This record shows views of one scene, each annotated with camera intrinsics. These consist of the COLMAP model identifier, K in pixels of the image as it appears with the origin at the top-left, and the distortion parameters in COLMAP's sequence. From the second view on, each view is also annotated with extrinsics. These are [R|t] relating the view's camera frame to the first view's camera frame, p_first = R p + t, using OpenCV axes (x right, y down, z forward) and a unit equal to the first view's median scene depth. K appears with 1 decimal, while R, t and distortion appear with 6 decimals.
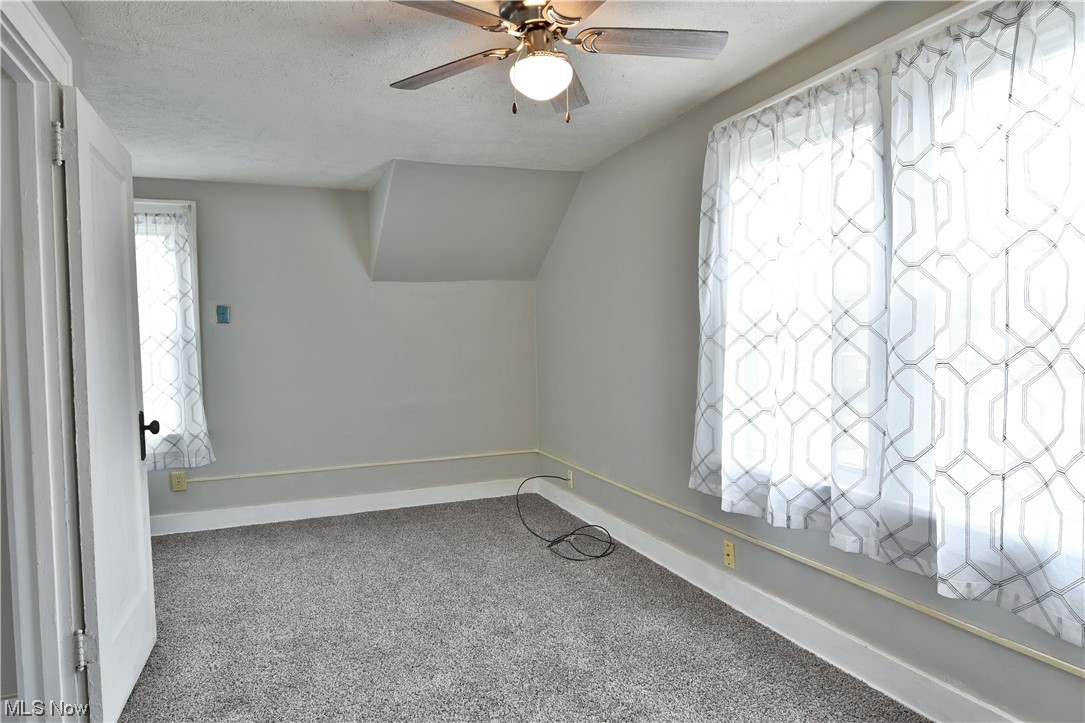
lens RADIAL K [[704.8, 0, 542.5], [0, 704.8, 361.5], [0, 0, 1]] dist [-0.006081, -0.001000]
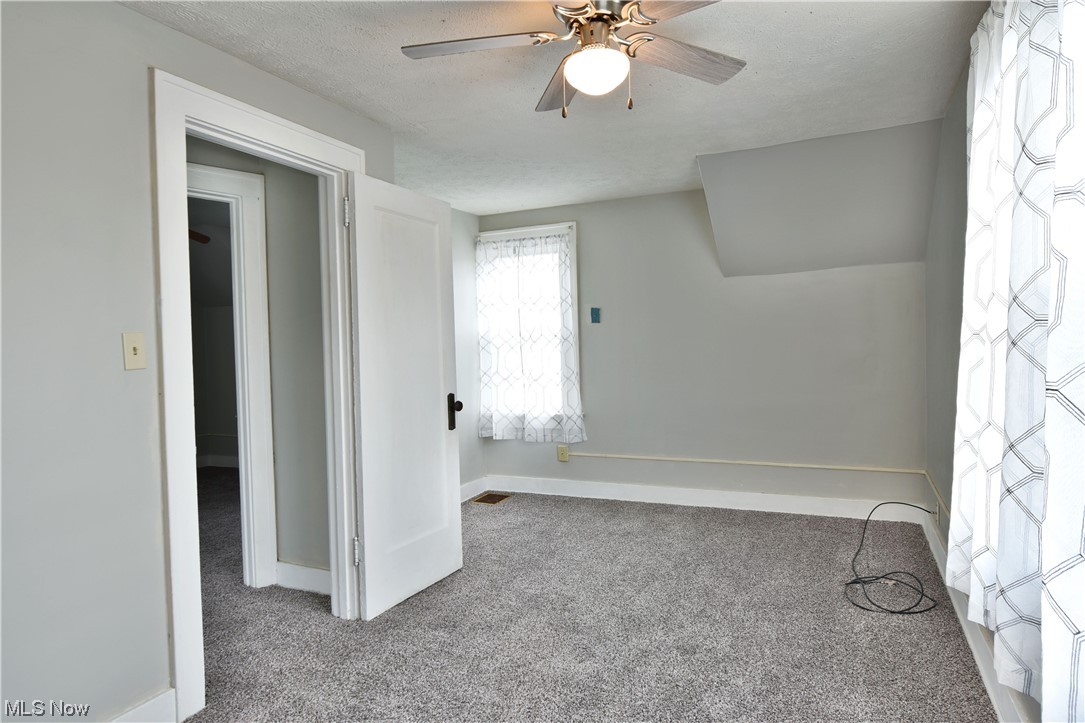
lens RADIAL K [[704.8, 0, 542.5], [0, 704.8, 361.5], [0, 0, 1]] dist [-0.006081, -0.001000]
pose [[0.653153, 0.024295, -0.756836, 0.481117], [-0.013269, 0.999699, 0.020640, -0.017417], [0.757110, -0.003438, 0.653279, 0.218528]]
